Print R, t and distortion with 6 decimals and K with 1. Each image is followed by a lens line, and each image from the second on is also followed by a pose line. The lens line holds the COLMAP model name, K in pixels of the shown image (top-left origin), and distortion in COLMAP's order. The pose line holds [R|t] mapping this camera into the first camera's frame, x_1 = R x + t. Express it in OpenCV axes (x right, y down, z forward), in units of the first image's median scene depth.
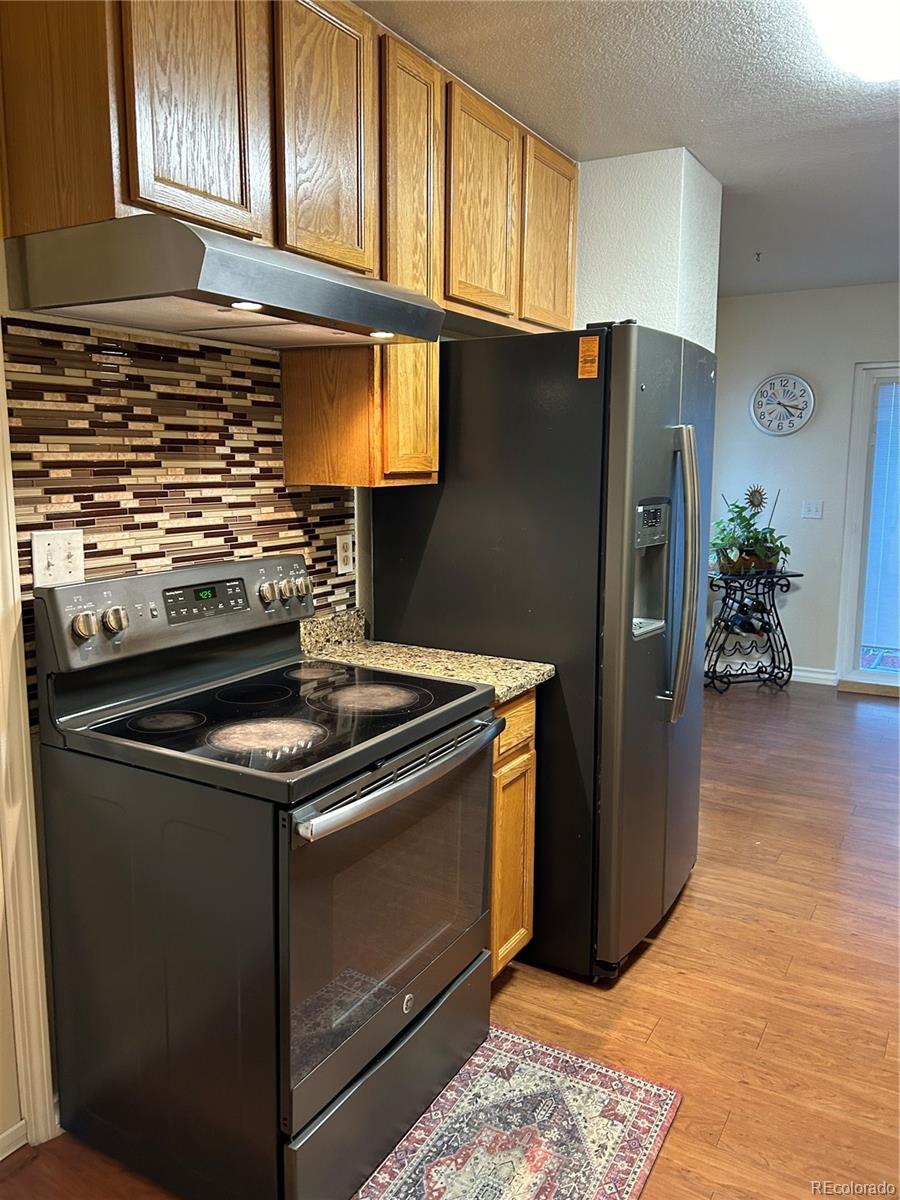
lens RADIAL K [[897.8, 0, 451.1], [0, 897.8, 585.5], [0, 0, 1]] dist [0.051019, -0.065071]
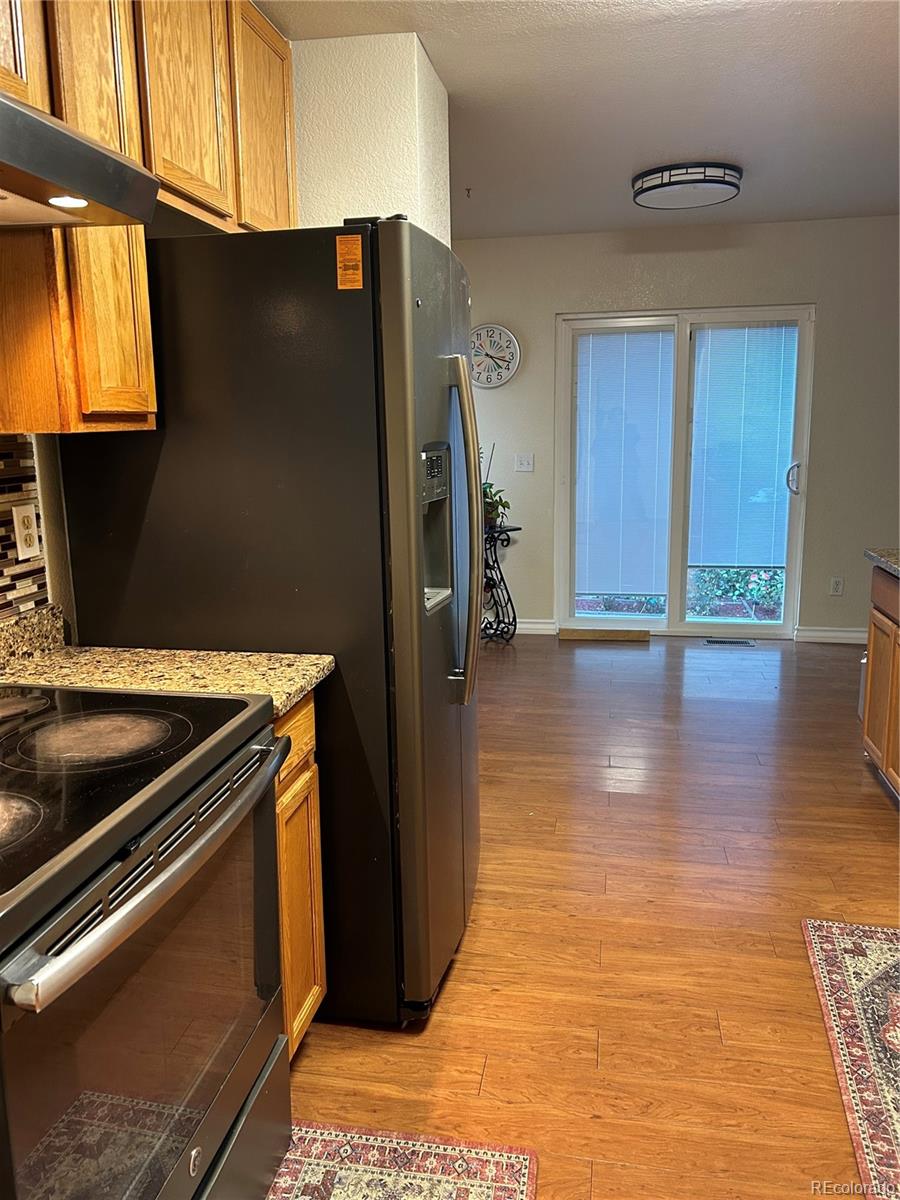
lens RADIAL K [[897.8, 0, 451.1], [0, 897.8, 585.5], [0, 0, 1]] dist [0.051019, -0.065071]
pose [[0.940289, -0.078961, 0.331092, -0.044663], [0.066436, 0.996587, 0.048998, -0.005417], [-0.333831, -0.024076, 0.942325, 0.212648]]
